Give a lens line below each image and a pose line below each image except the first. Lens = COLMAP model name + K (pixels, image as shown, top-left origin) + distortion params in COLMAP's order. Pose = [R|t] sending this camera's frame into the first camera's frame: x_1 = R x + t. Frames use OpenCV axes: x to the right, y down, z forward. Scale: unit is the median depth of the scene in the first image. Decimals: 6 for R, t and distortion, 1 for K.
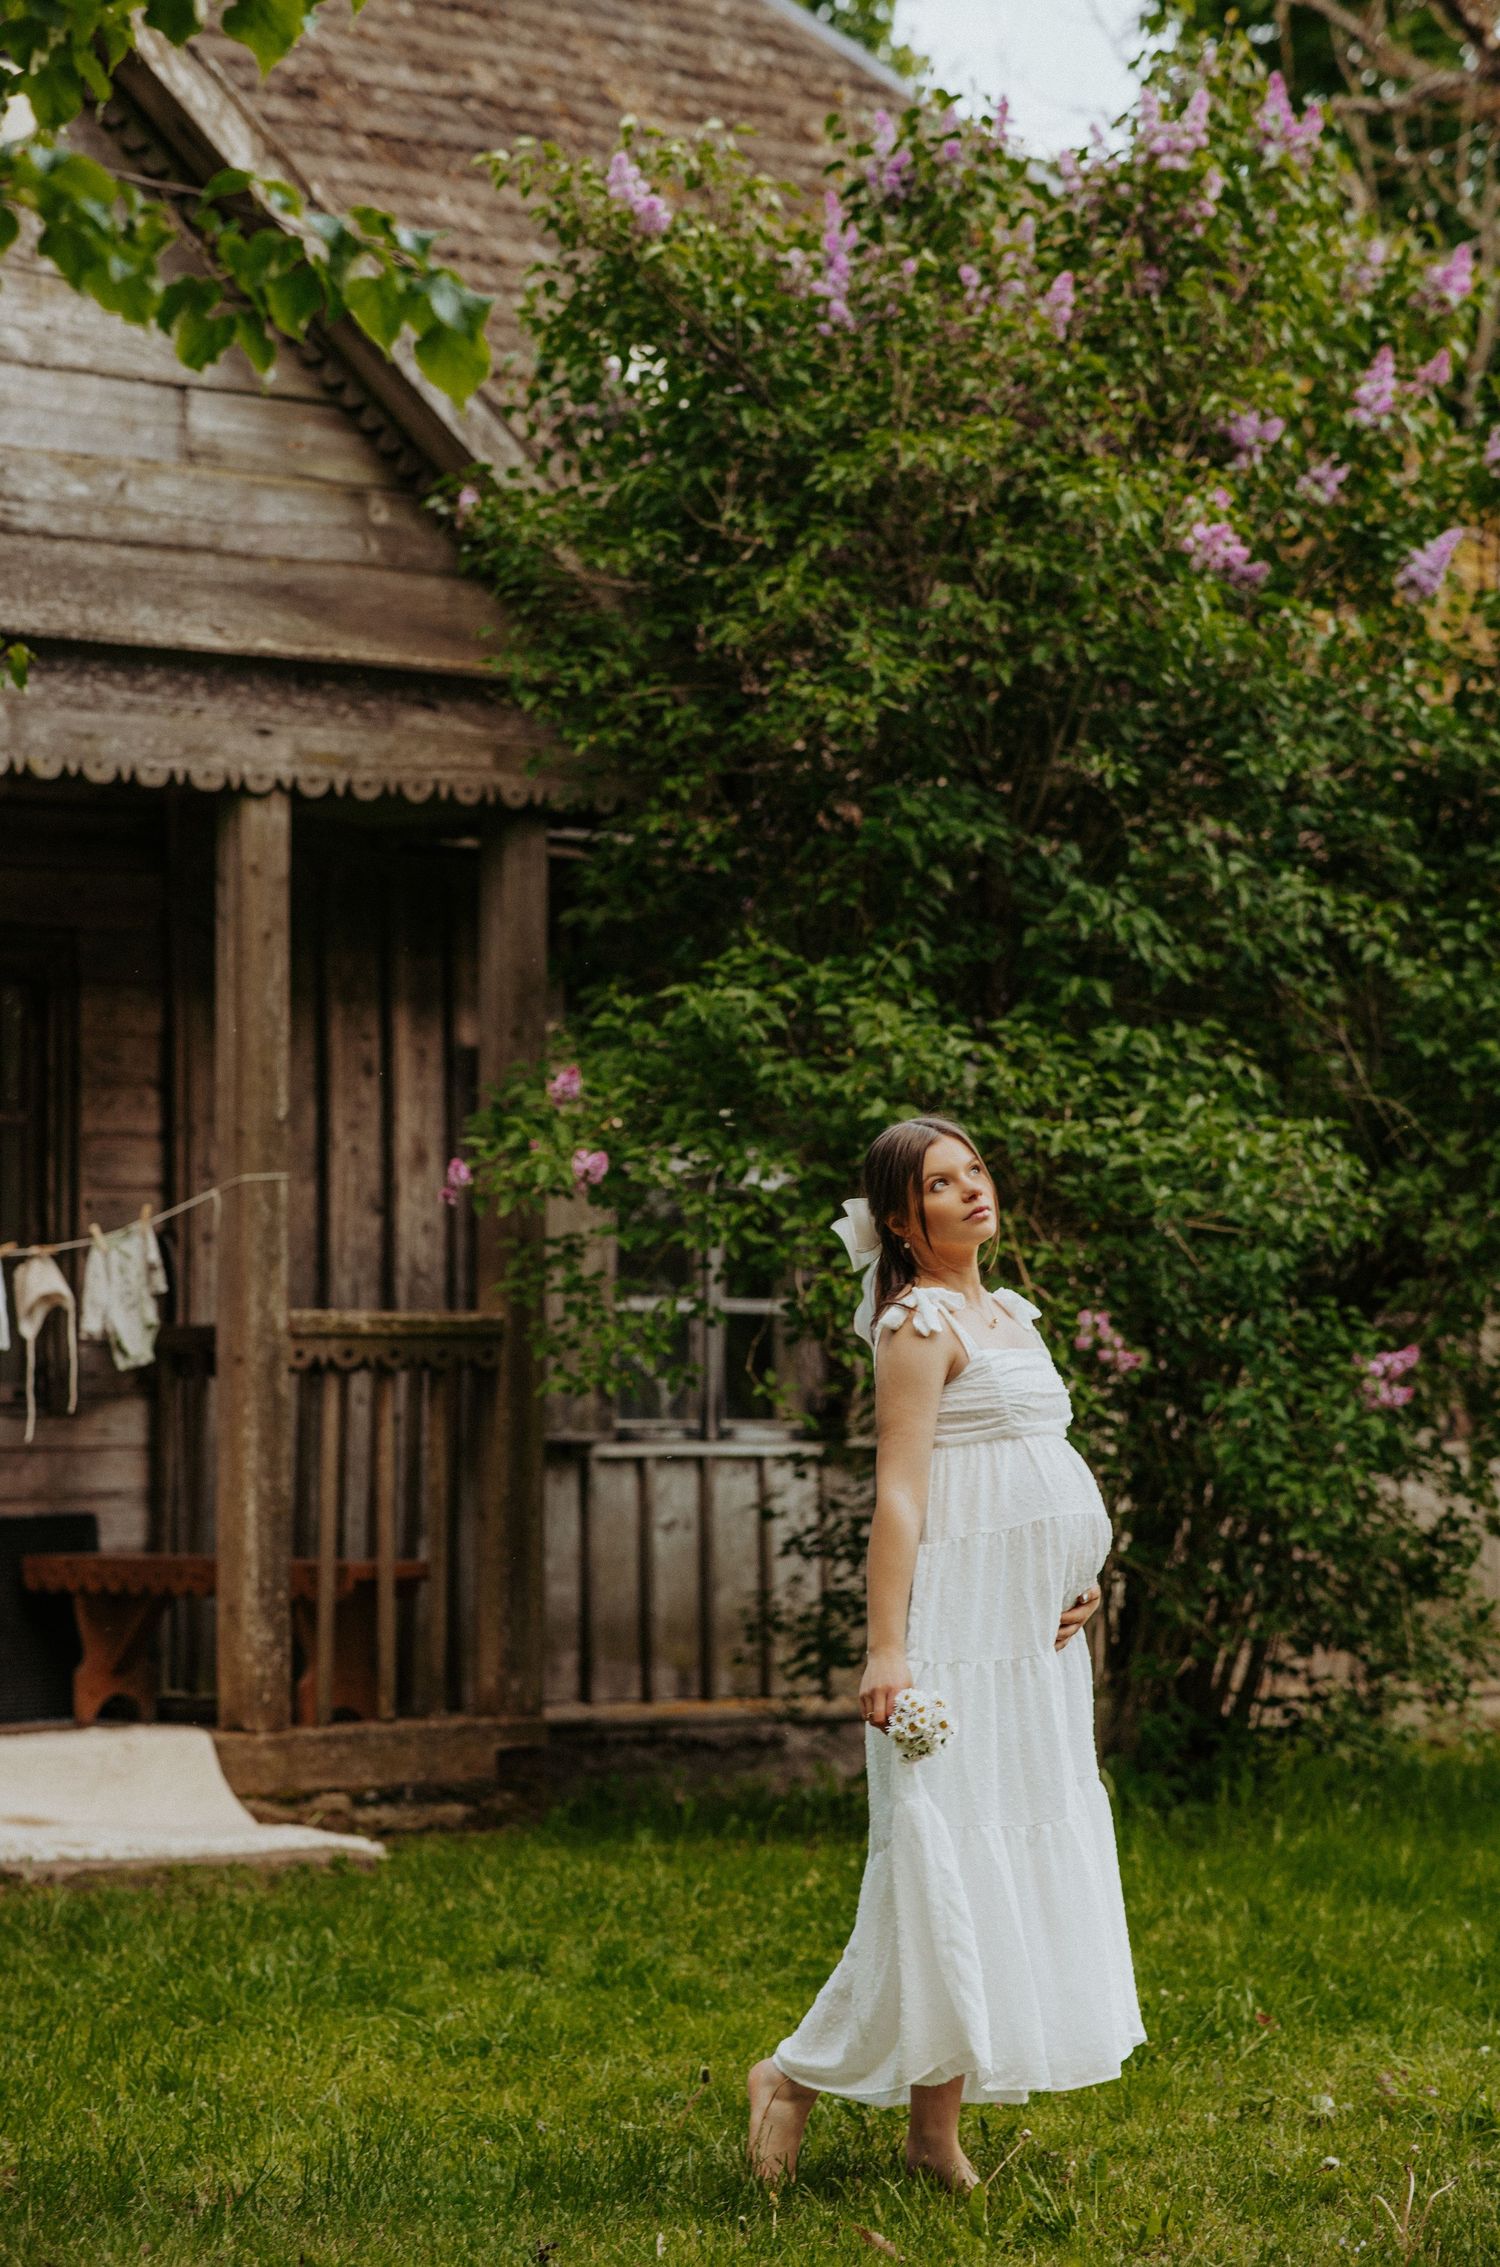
lens RADIAL K [[5658.9, 0, 750.0], [0, 5658.9, 1133.5], [0, 0, 1]] dist [0.066173, -0.710920]
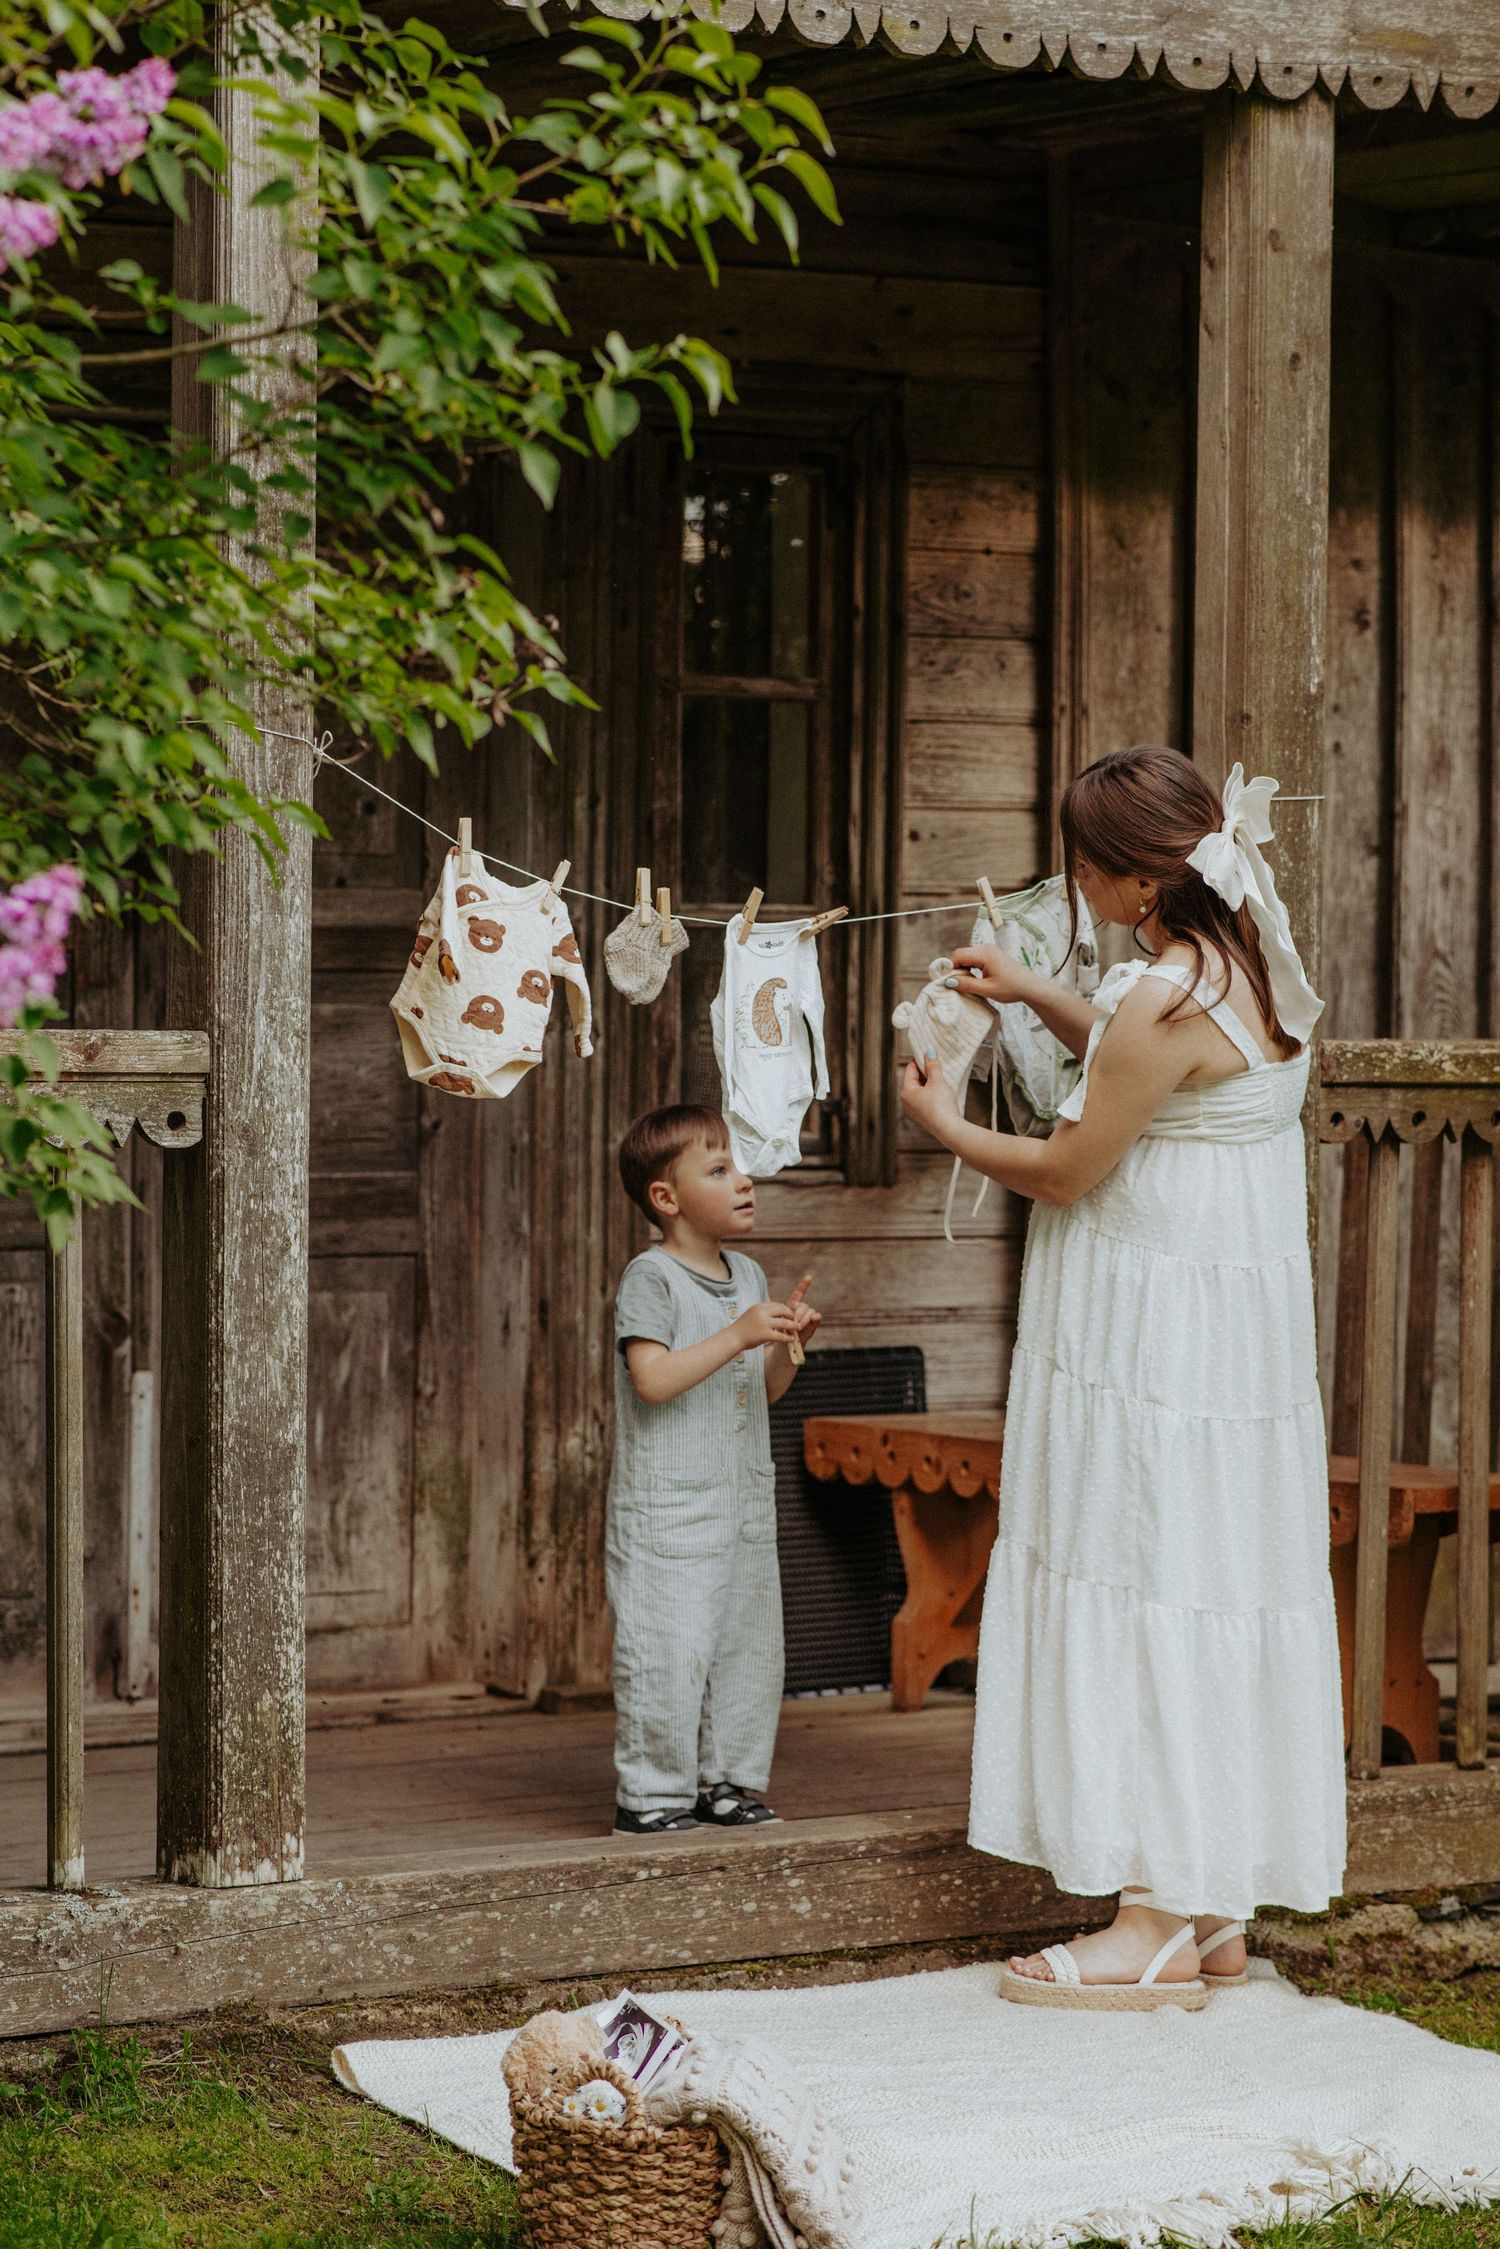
lens RADIAL K [[5821.5, 0, 717.1], [0, 5821.5, 1065.5], [0, 0, 1]] dist [0.049541, -0.827418]
pose [[0.993719, 0.021134, -0.109892, -0.079048], [-0.014697, 0.998146, 0.059056, 0.000976], [0.110936, -0.057070, 0.992188, 0.436083]]
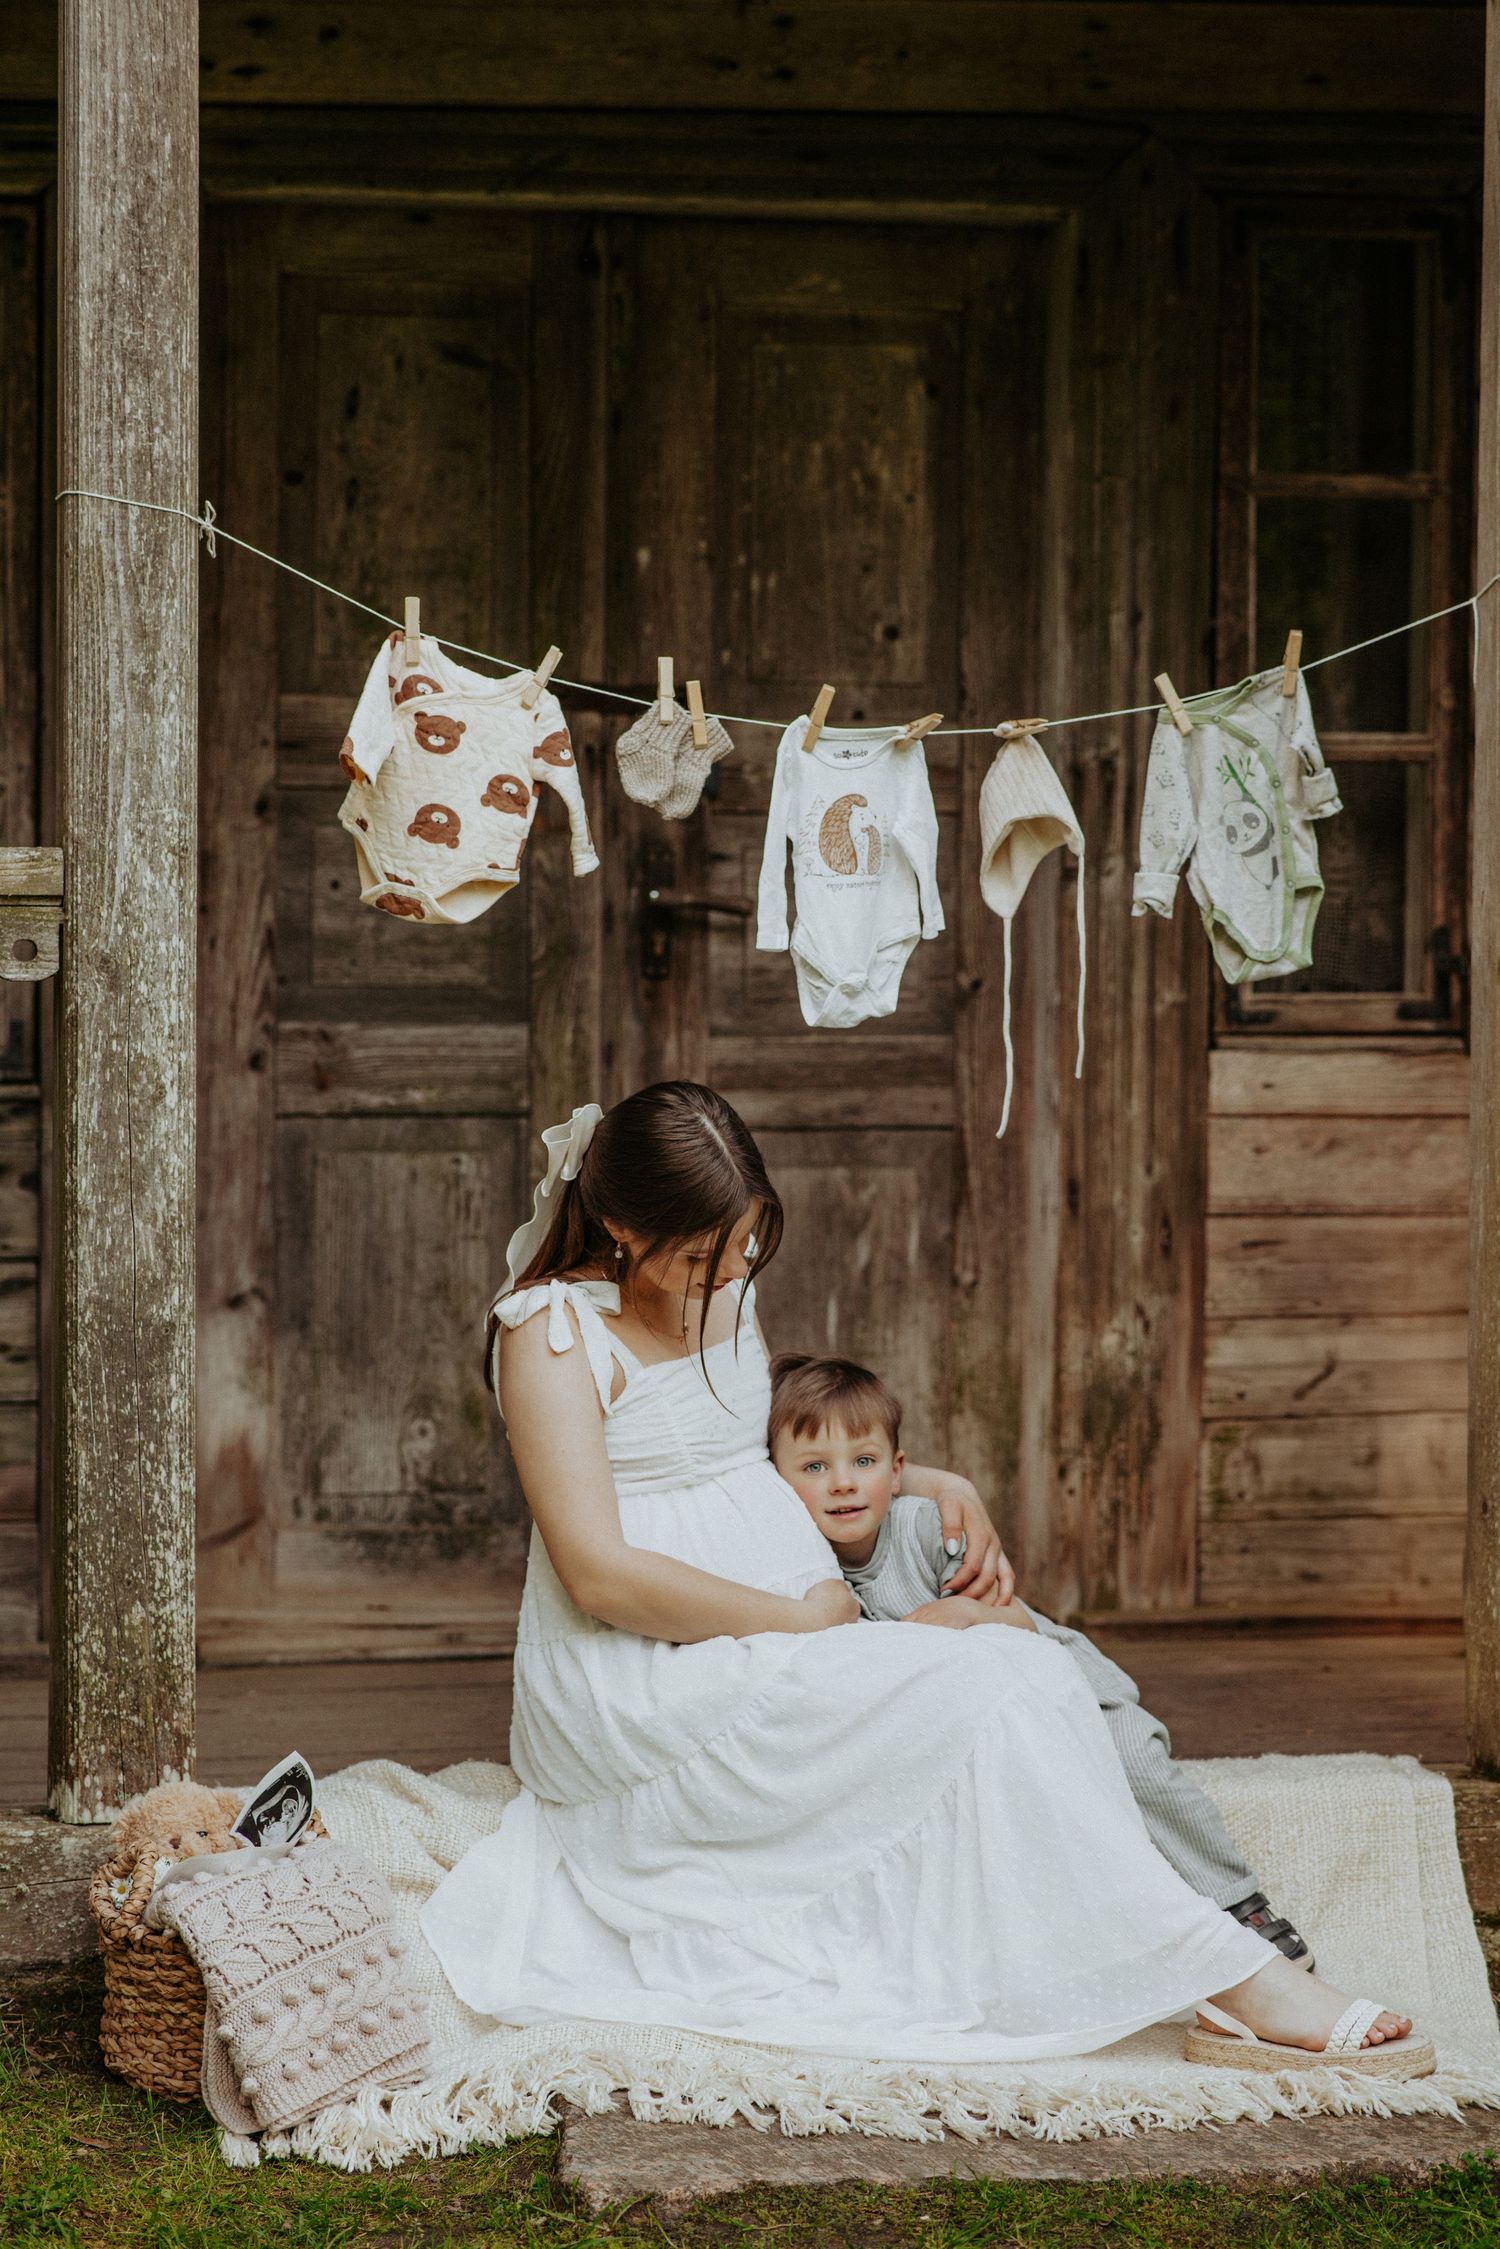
lens RADIAL K [[5344.9, 0, 750.0], [0, 5344.9, 1124.5], [0, 0, 1]] dist [-0.003452, 0.096265]
pose [[0.873293, 0.029926, -0.486275, 0.067426], [0.011424, 0.996579, 0.081847, 0.017080], [0.487061, -0.077032, 0.869964, 0.606168]]
